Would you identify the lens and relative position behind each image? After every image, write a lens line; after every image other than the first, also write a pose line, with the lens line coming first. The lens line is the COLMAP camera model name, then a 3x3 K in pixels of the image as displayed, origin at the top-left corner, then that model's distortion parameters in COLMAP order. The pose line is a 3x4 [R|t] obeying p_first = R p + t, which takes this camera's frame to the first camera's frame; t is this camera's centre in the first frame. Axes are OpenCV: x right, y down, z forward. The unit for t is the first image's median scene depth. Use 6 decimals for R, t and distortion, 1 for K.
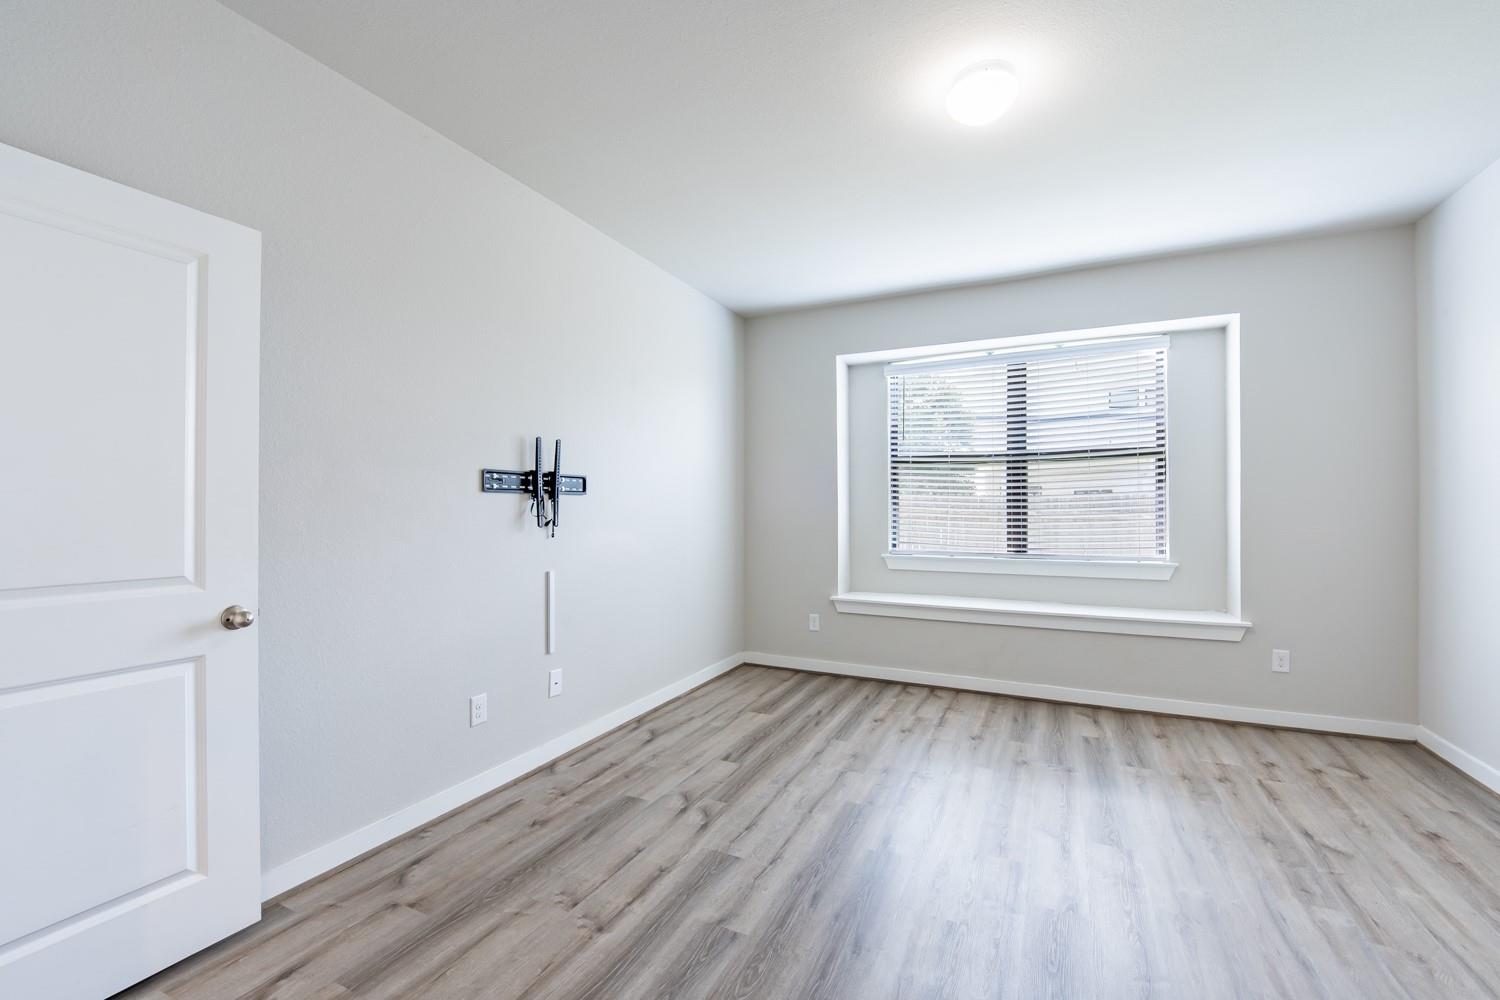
lens RADIAL K [[607.3, 0, 752.8], [0, 607.3, 501.6], [0, 0, 1]] dist [-0.001830, -0.000547]
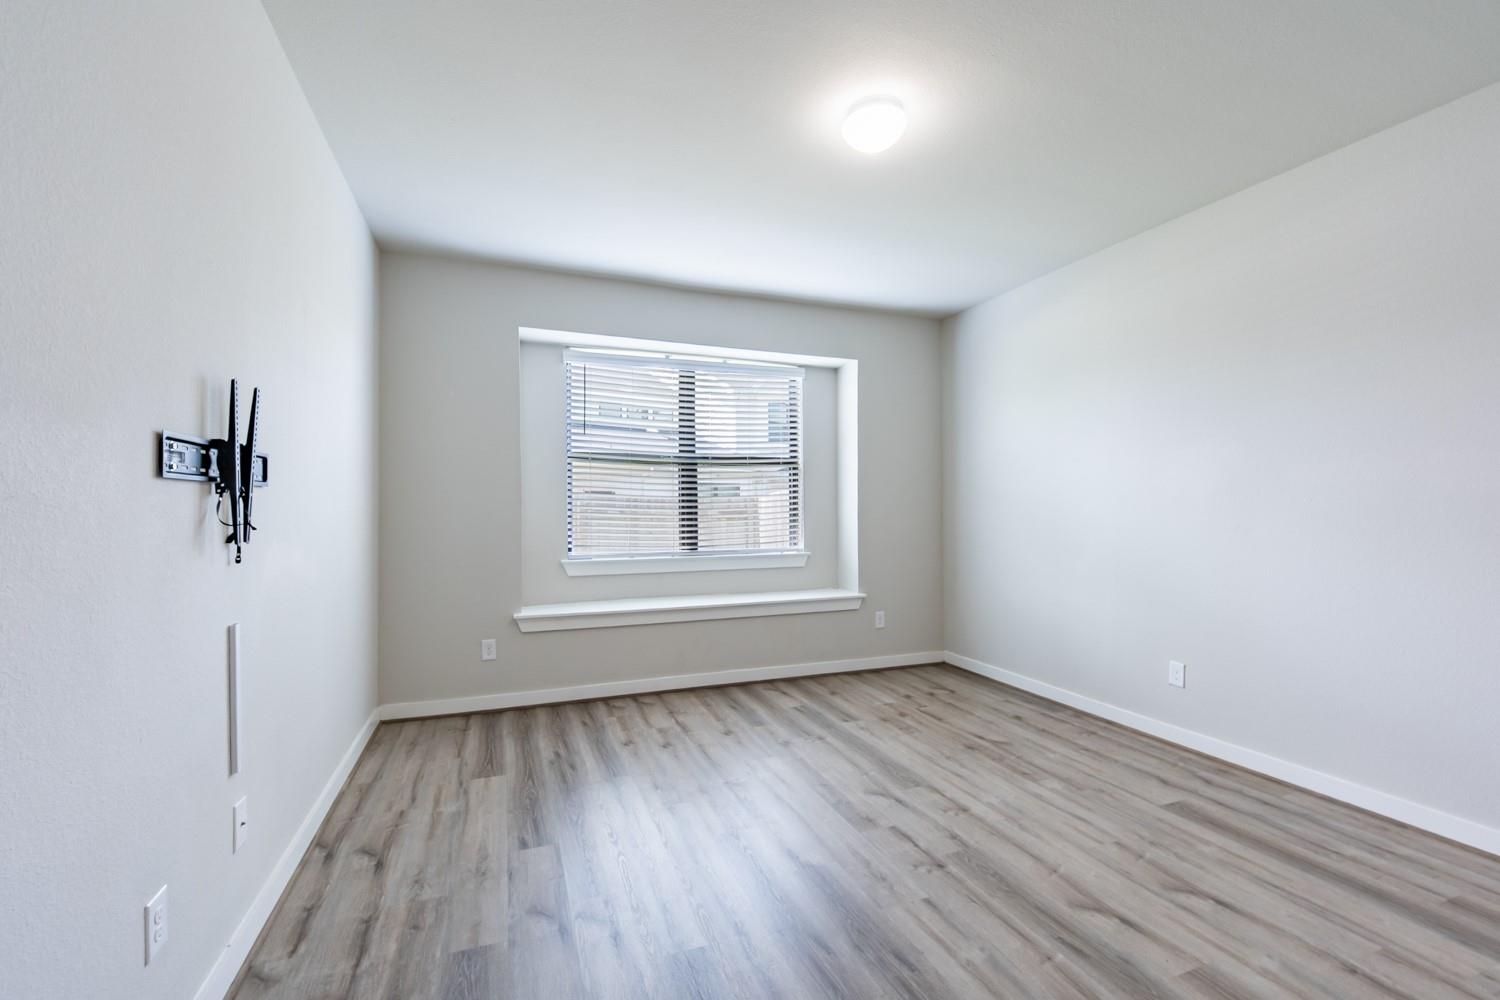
lens RADIAL K [[621.0, 0, 750.0], [0, 621.0, 500.0], [0, 0, 1]] dist [0.068633, -0.056560]
pose [[0.708505, 0.007900, 0.705661, -0.321501], [-0.006247, 0.999968, -0.004923, 0.001262], [-0.705678, -0.000921, 0.708532, 0.204686]]
